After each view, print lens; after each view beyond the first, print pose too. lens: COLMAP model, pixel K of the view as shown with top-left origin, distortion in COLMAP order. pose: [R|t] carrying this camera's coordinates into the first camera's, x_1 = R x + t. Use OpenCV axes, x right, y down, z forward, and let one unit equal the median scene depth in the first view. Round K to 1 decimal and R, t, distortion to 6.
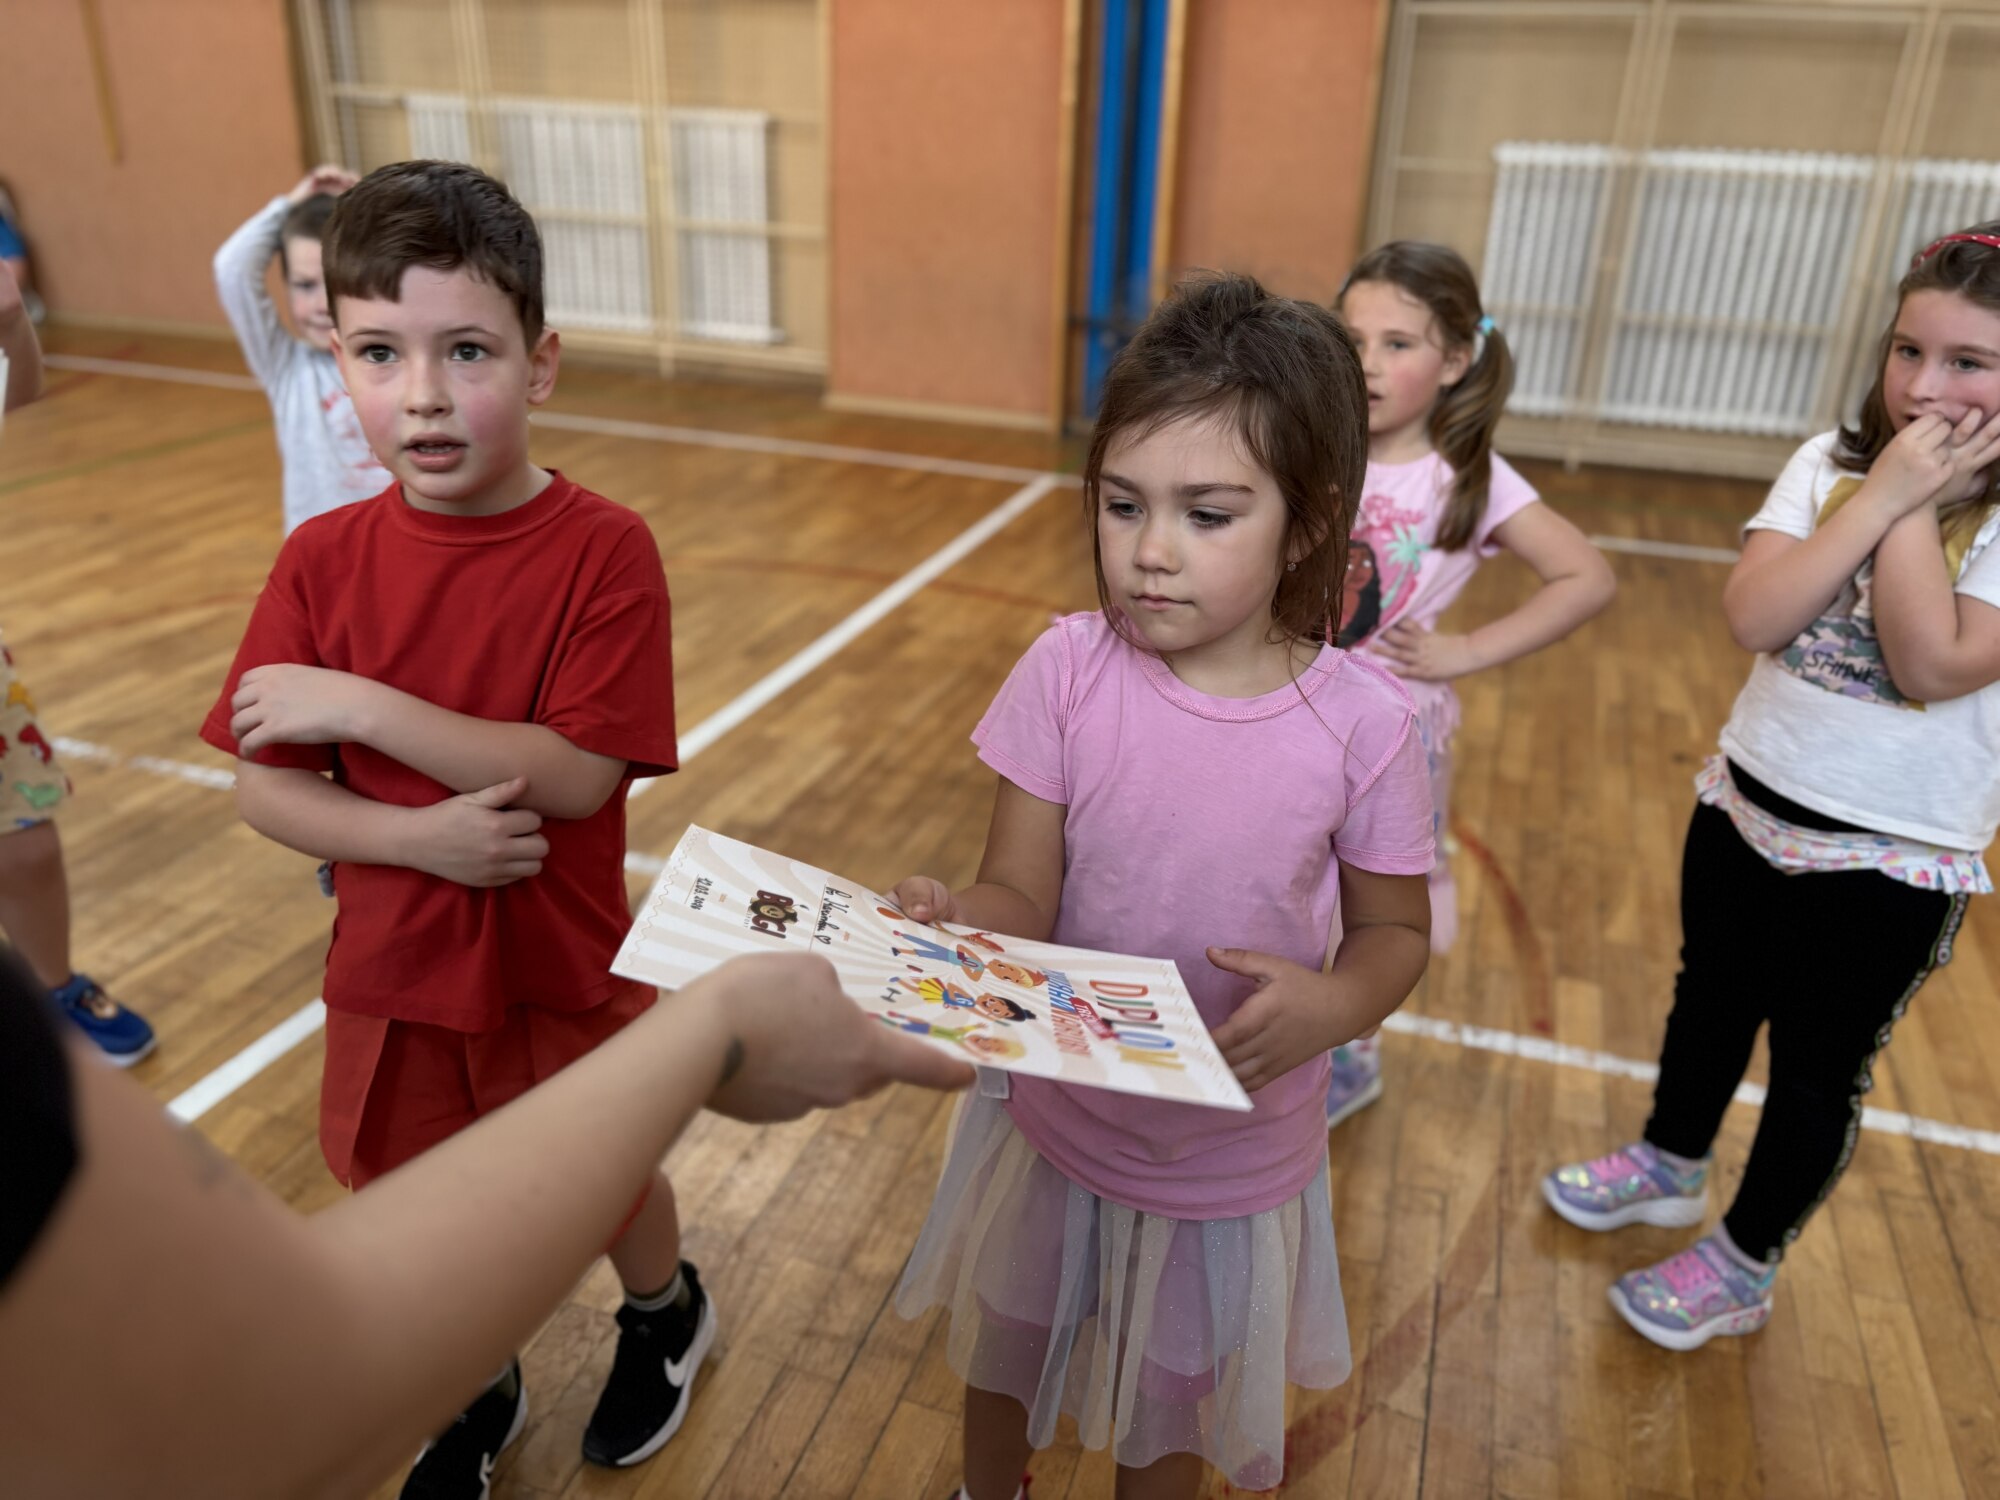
lens RADIAL K [[1514.8, 0, 1002.8], [0, 1514.8, 754.4], [0, 0, 1]] dist [0.030602, -0.011499]
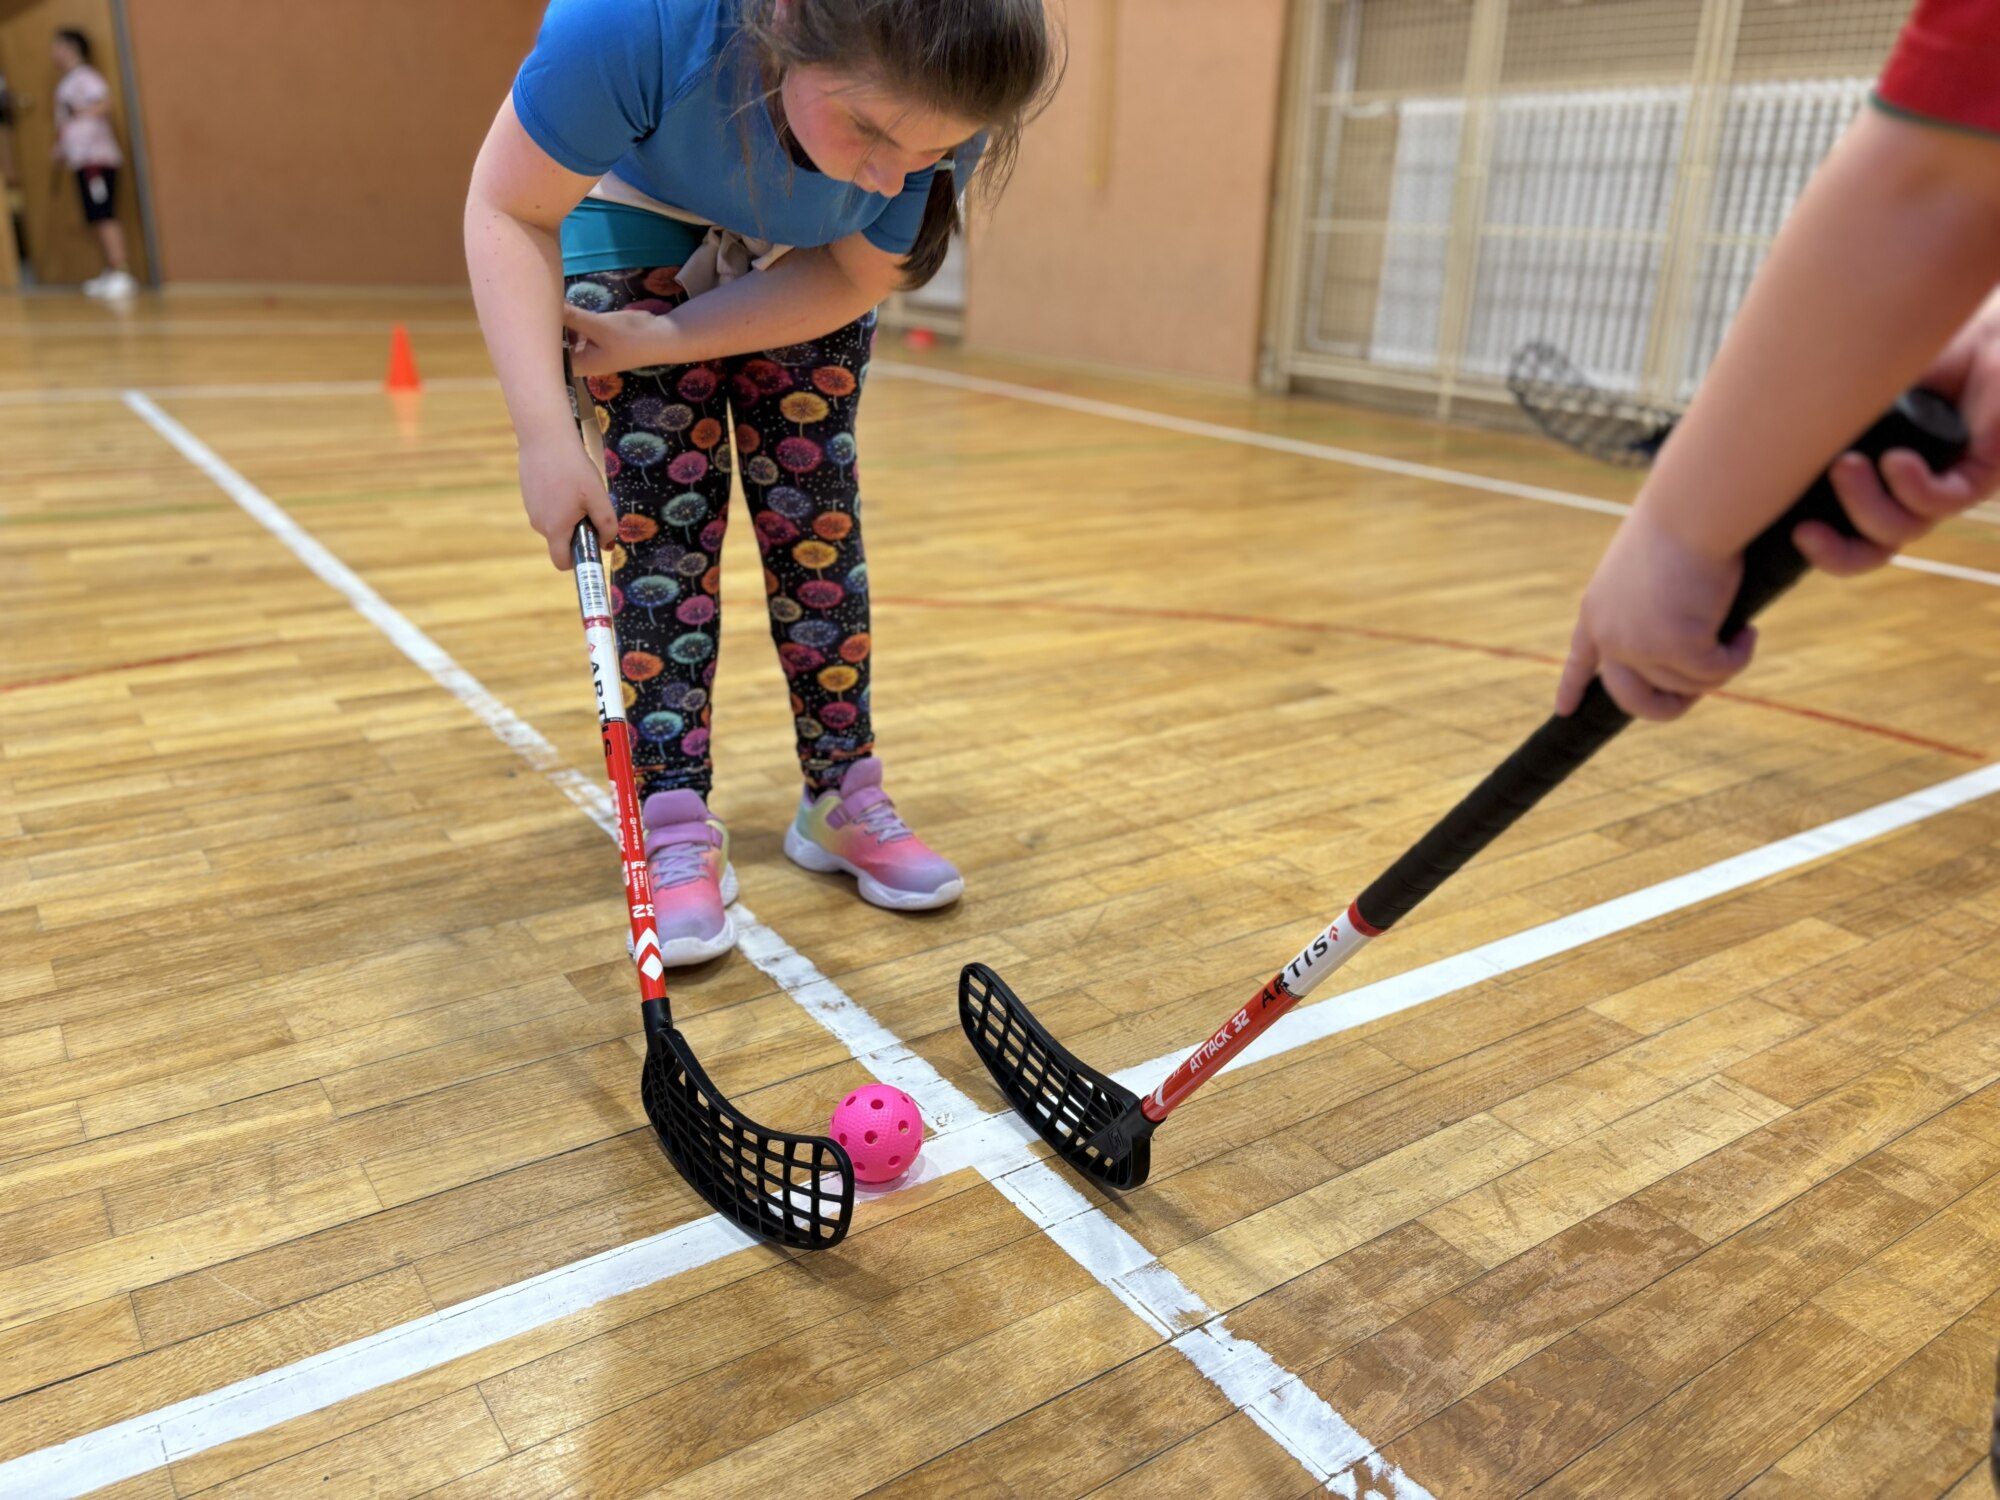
lens RADIAL K [[1514.8, 0, 1012.2], [0, 1514.8, 734.4], [0, 0, 1]] dist [0.030602, -0.011499]
pose [[0.803996, 0.184659, -0.565236, -0.063978], [-0.248692, 0.967854, -0.037550, -0.035740], [0.540132, 0.170760, 0.824074, 0.595326]]
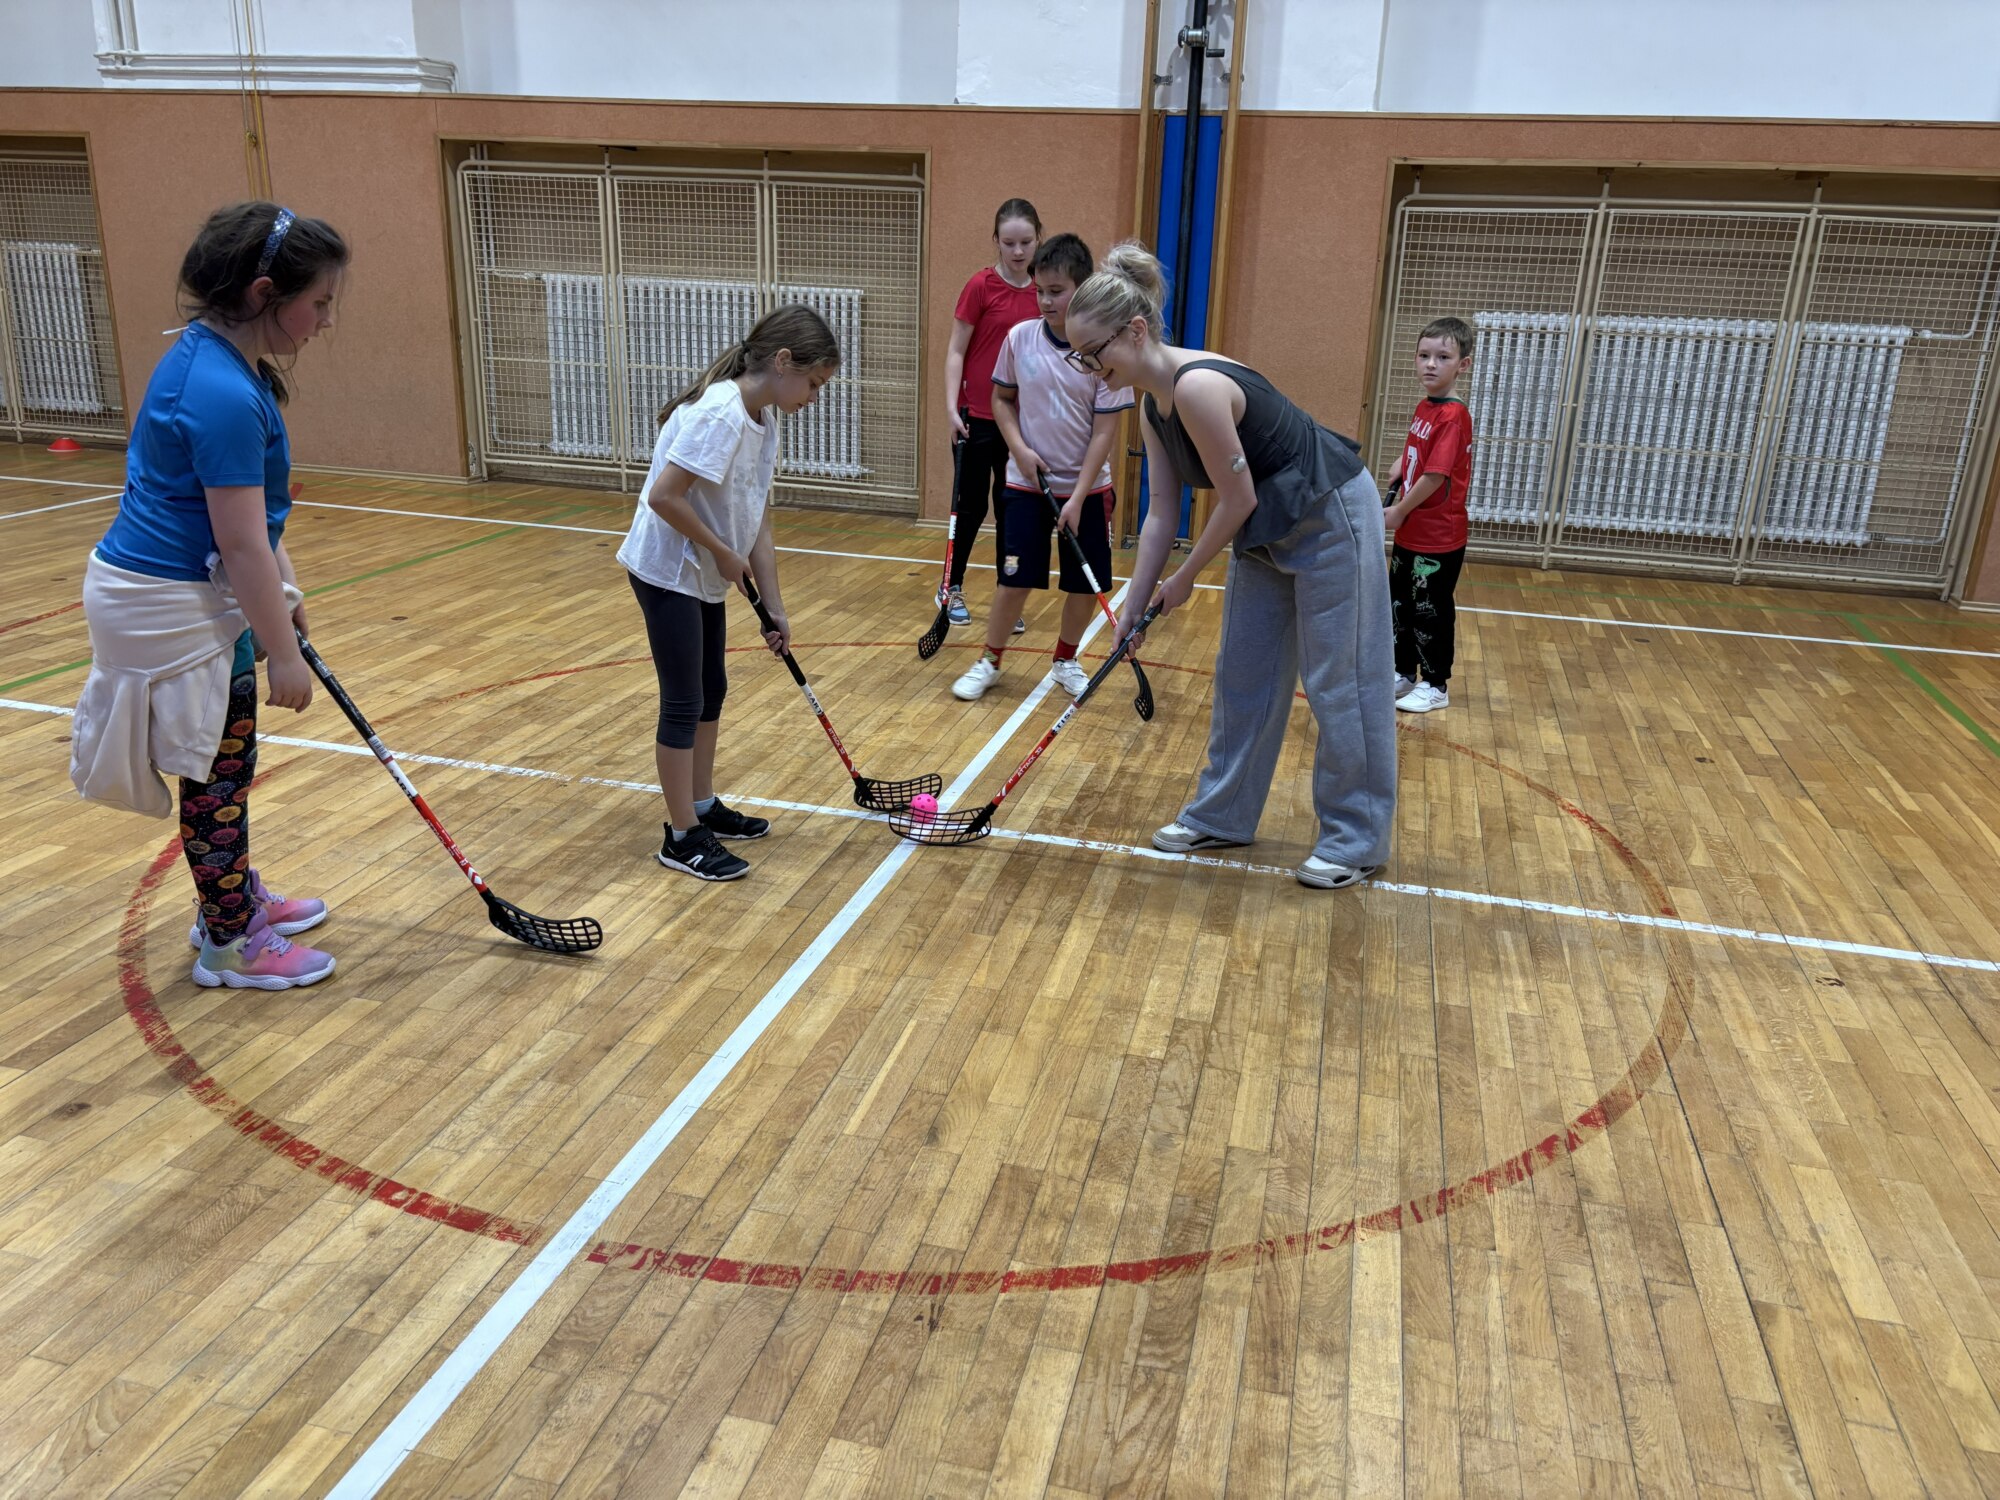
lens RADIAL K [[1514.8, 0, 1001.6], [0, 1514.8, 716.8], [0, 0, 1]] dist [0.030602, -0.011499]
pose [[0.997220, -0.024376, 0.070414, -0.299888], [0.032171, 0.993212, -0.111779, 0.109333], [-0.067212, 0.113733, 0.991235, -0.330962]]
